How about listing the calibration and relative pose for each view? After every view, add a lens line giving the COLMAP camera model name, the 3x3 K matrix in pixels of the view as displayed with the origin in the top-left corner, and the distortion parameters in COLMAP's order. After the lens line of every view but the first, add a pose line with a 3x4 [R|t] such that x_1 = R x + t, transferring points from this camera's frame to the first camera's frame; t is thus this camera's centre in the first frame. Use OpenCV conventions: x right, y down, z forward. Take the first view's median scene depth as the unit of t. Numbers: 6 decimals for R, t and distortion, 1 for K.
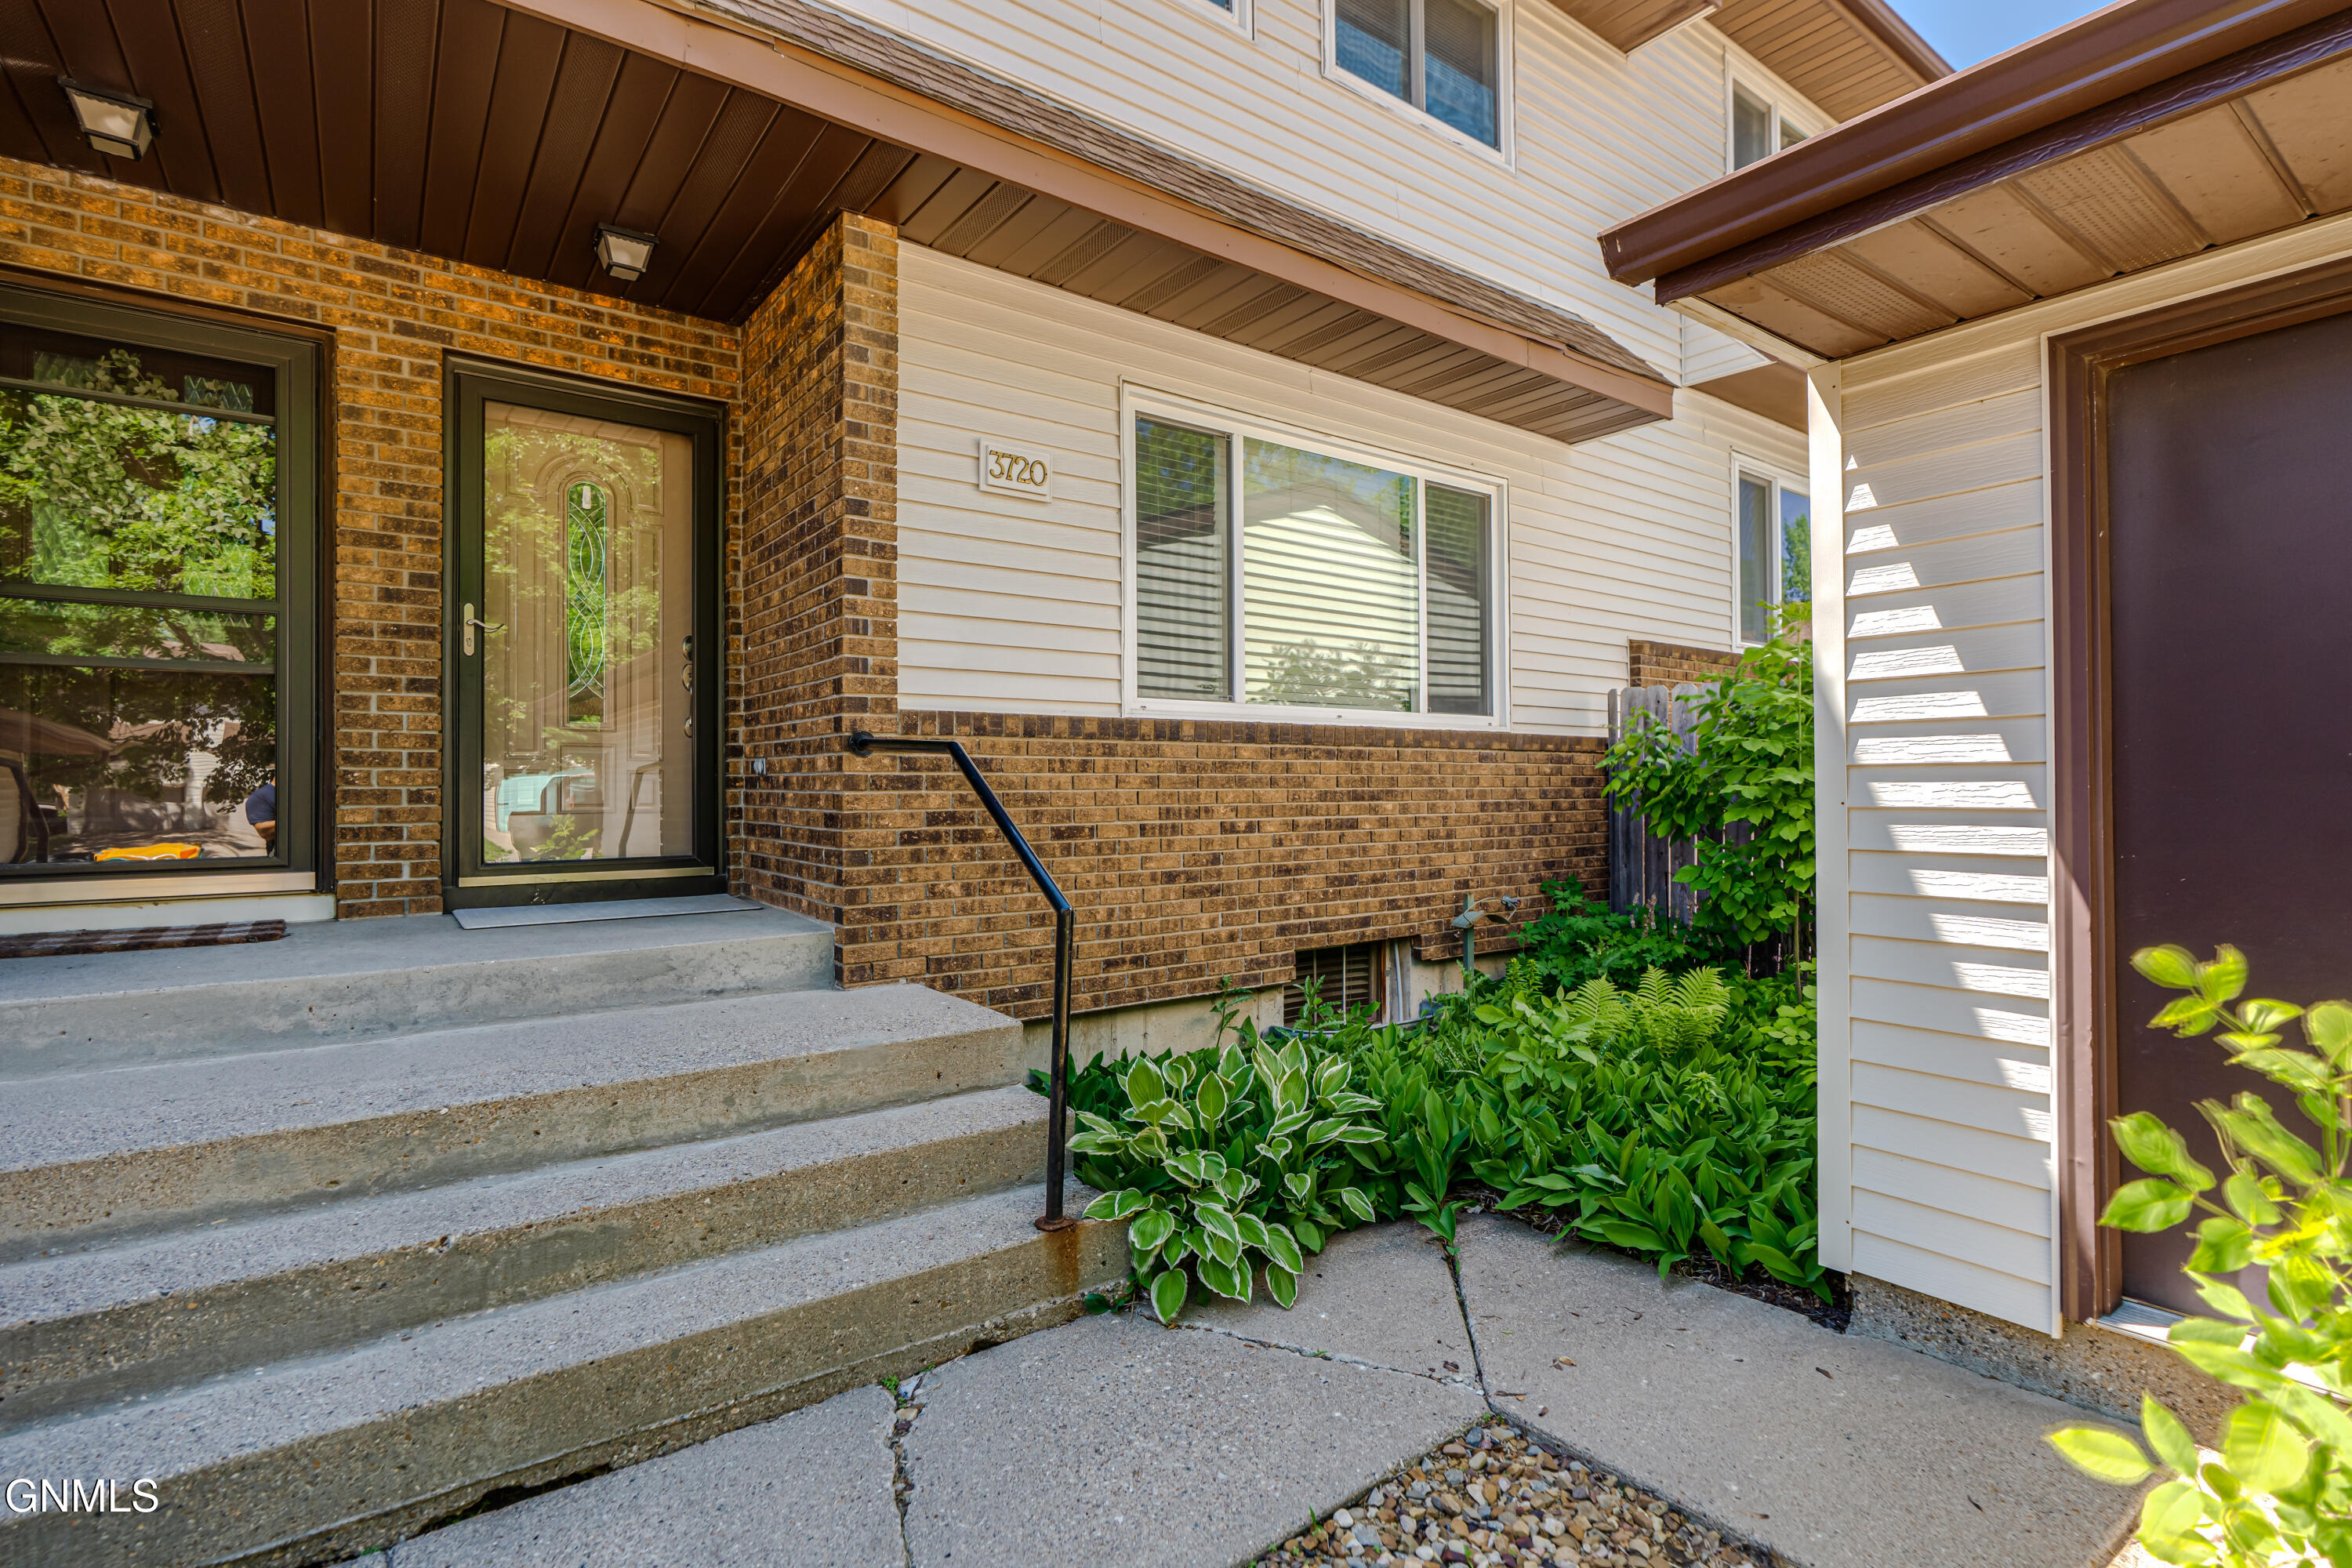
lens RADIAL K [[1075.3, 0, 1246.8], [0, 1075.3, 784.8], [0, 0, 1]] dist [-0.014519, 0.005235]
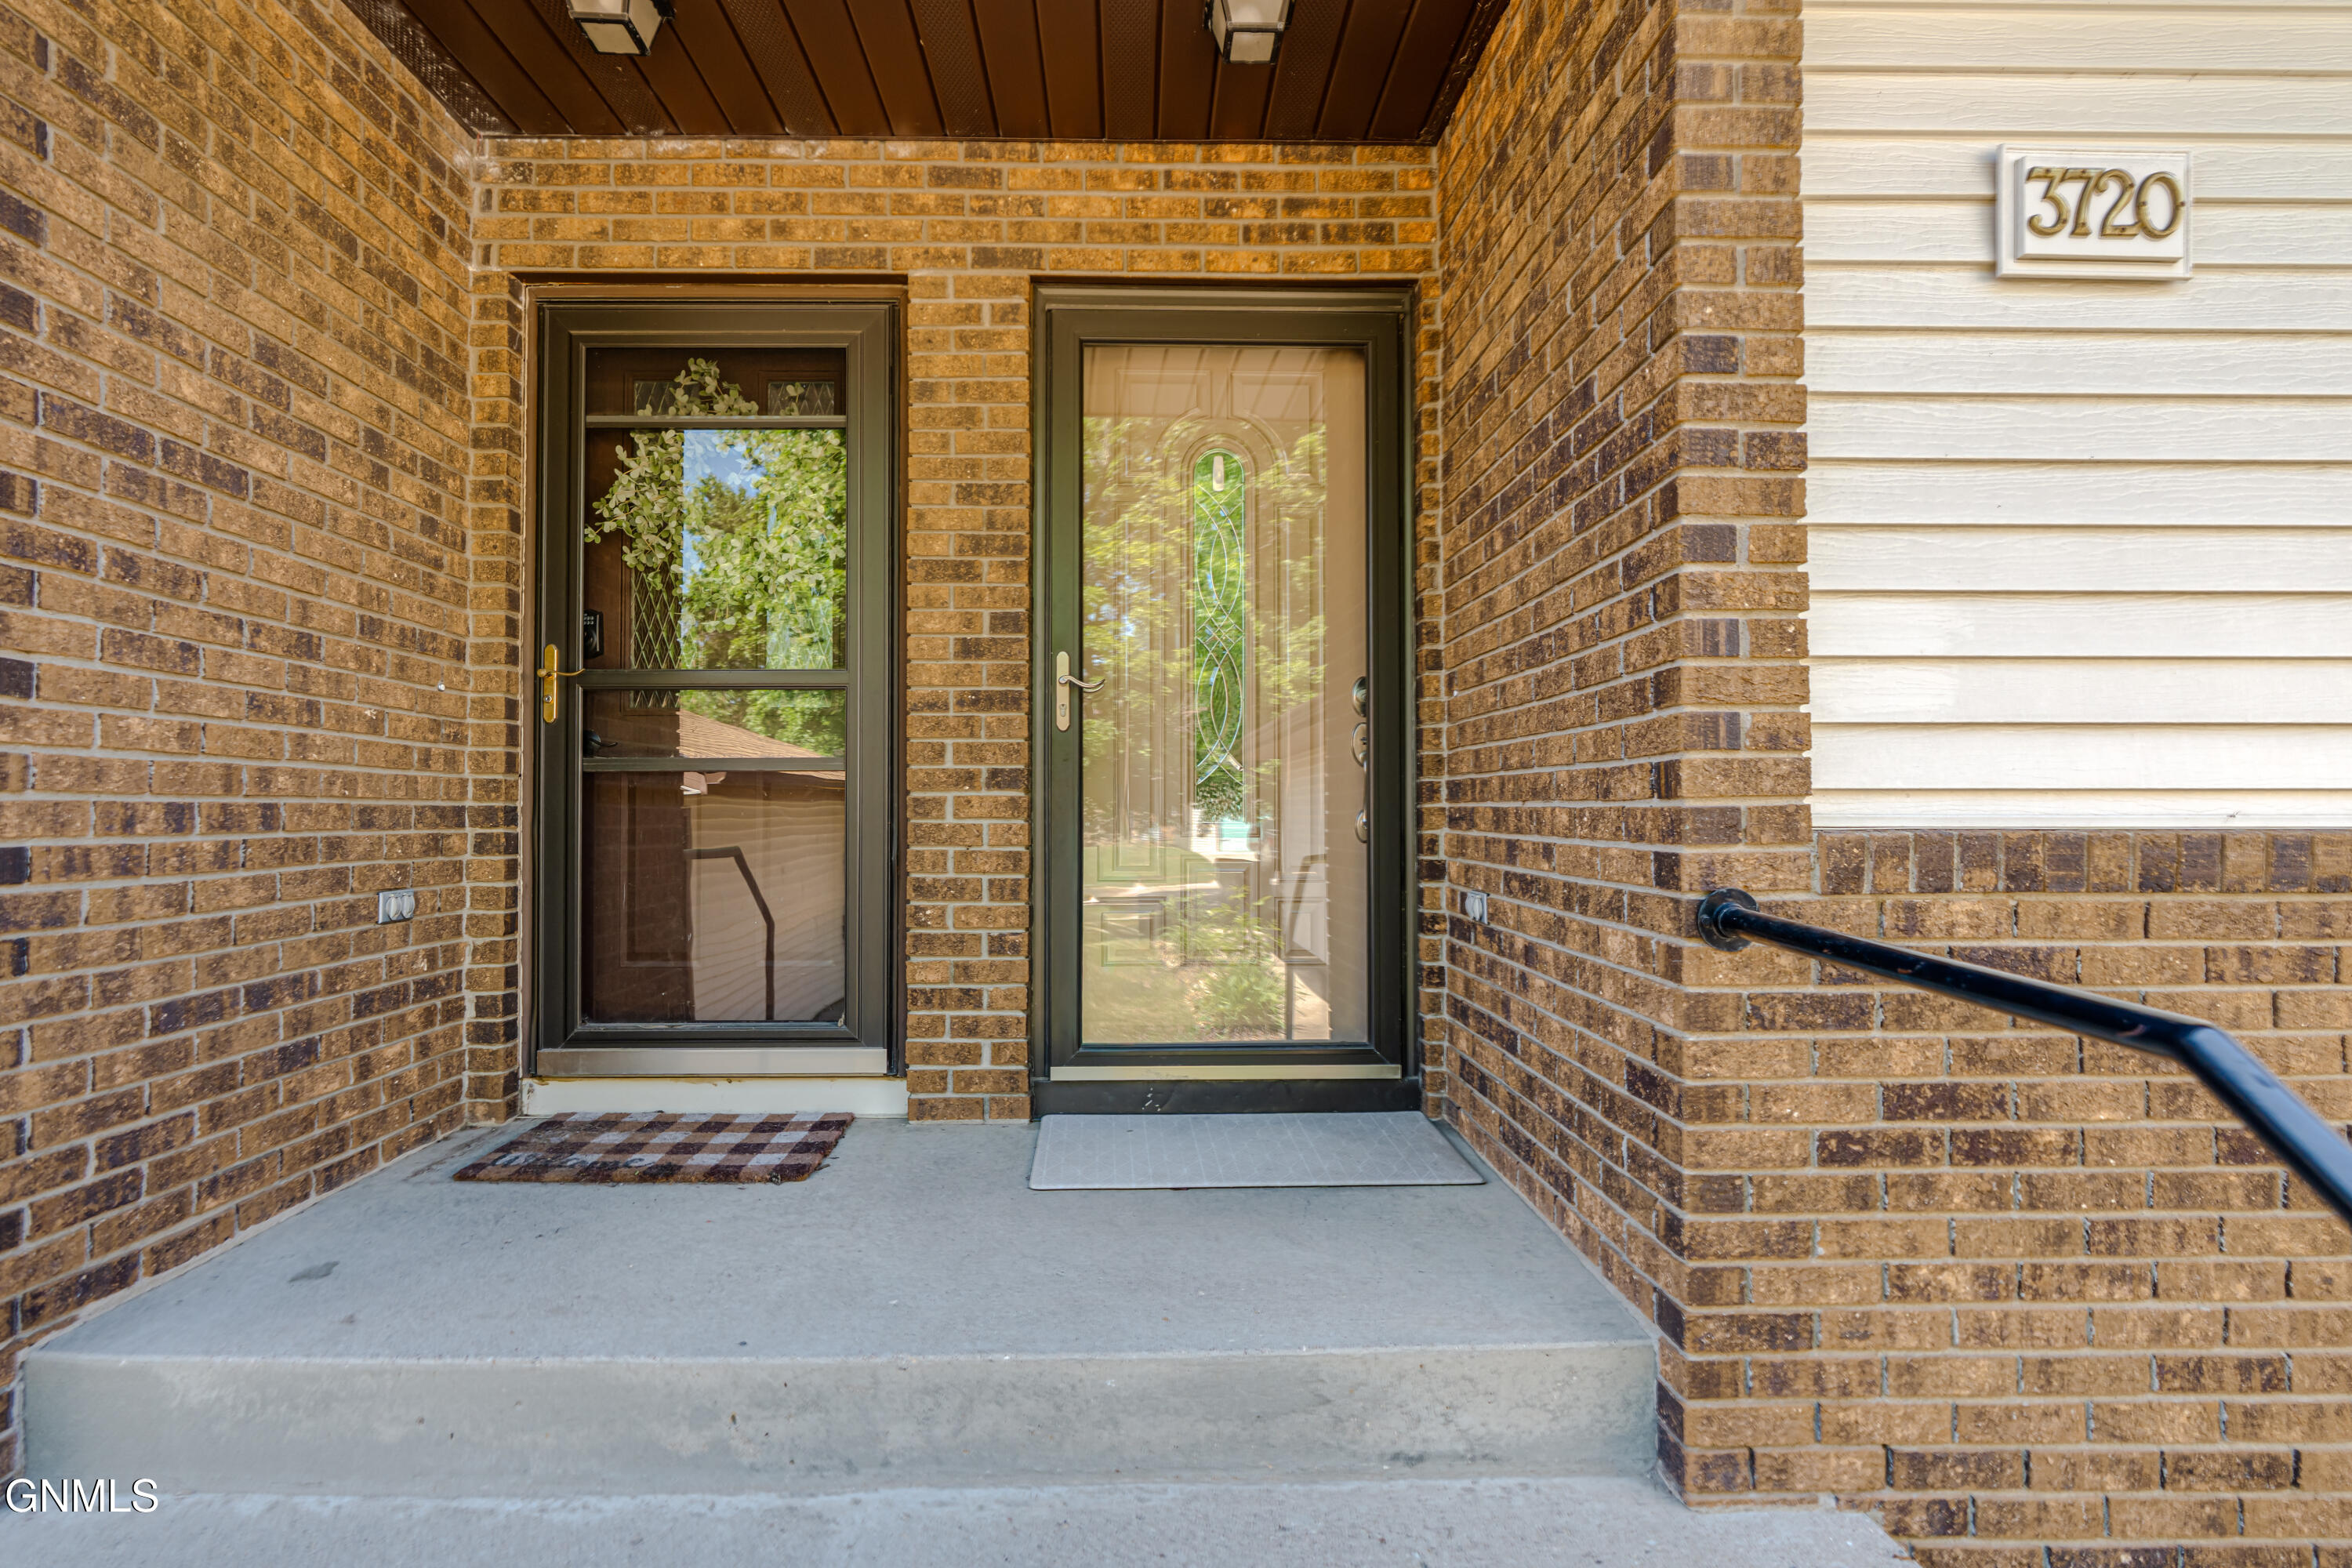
lens RADIAL K [[1075.3, 0, 1246.8], [0, 1075.3, 784.8], [0, 0, 1]] dist [-0.014519, 0.005235]
pose [[0.826974, -0.007189, -0.562193, -0.269052], [0.001928, 0.999949, -0.009951, -0.083379], [0.562236, 0.007146, 0.826946, 0.532134]]
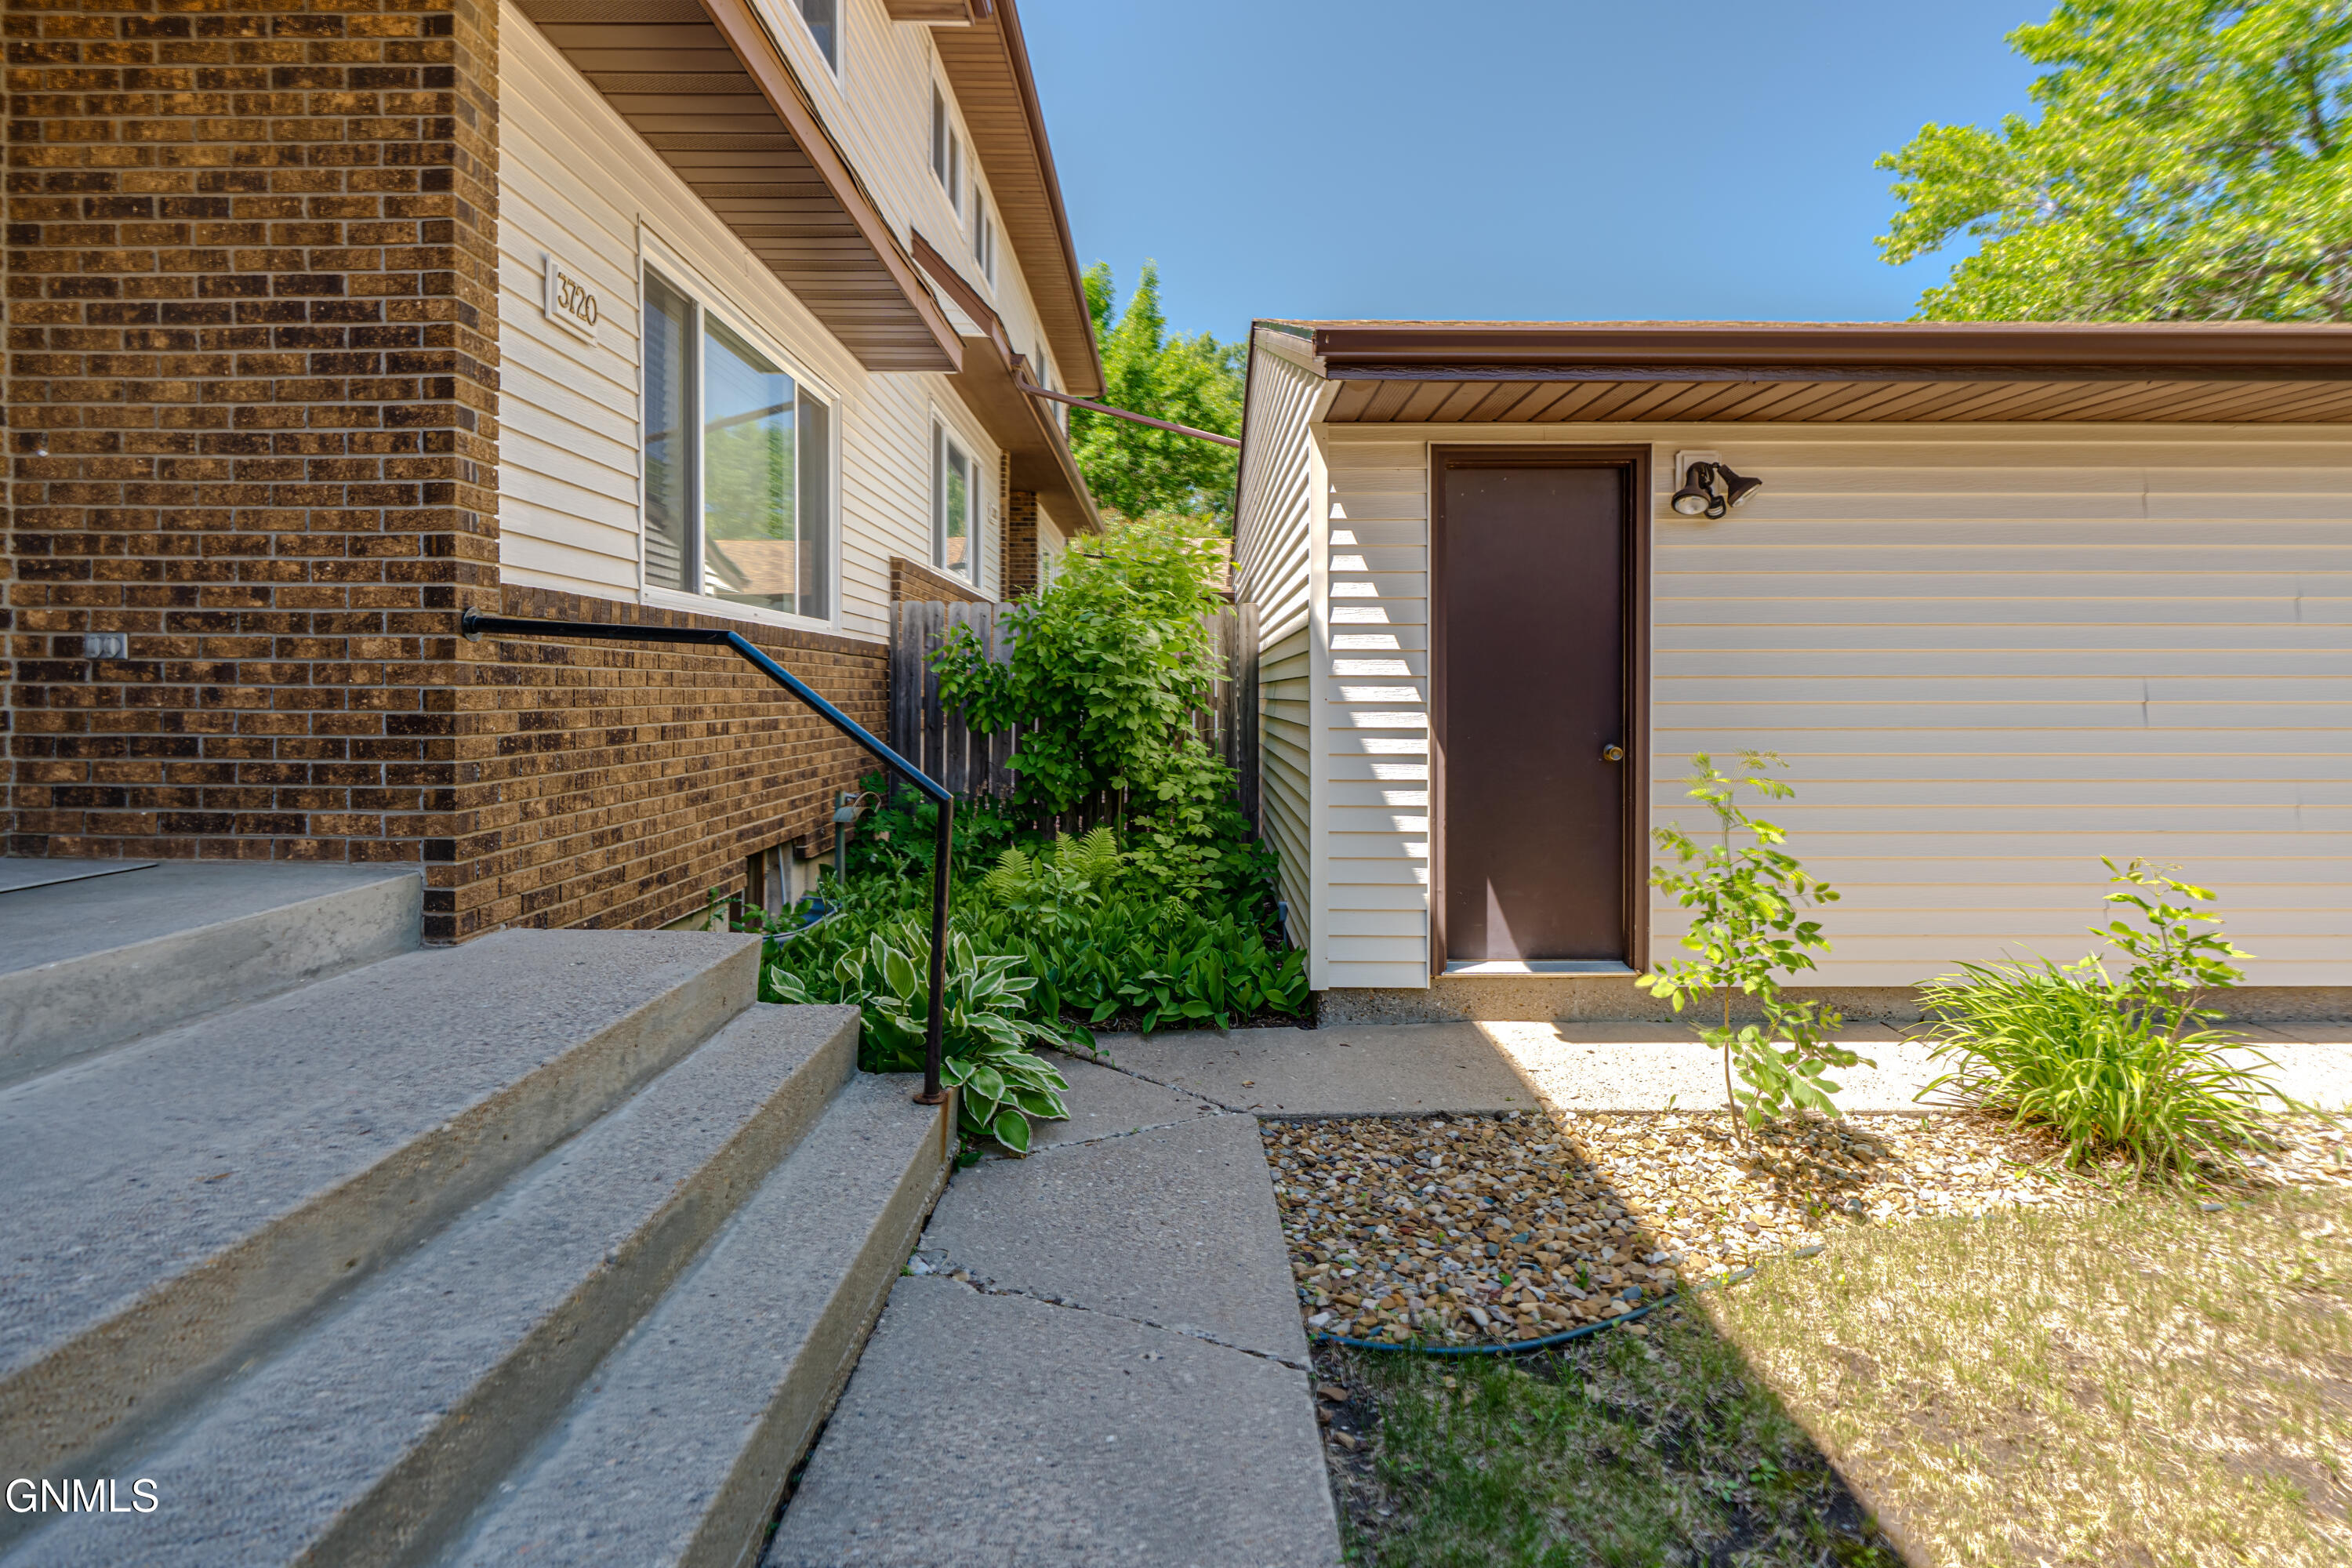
lens RADIAL K [[1172.7, 0, 1135.1], [0, 1172.7, 708.2], [0, 0, 1]] dist [-0.015117, 0.018642]
pose [[0.611585, -0.004893, 0.791163, -0.706152], [-0.007088, 0.999907, 0.011664, 0.008462], [-0.791147, -0.012741, 0.611494, 0.104807]]
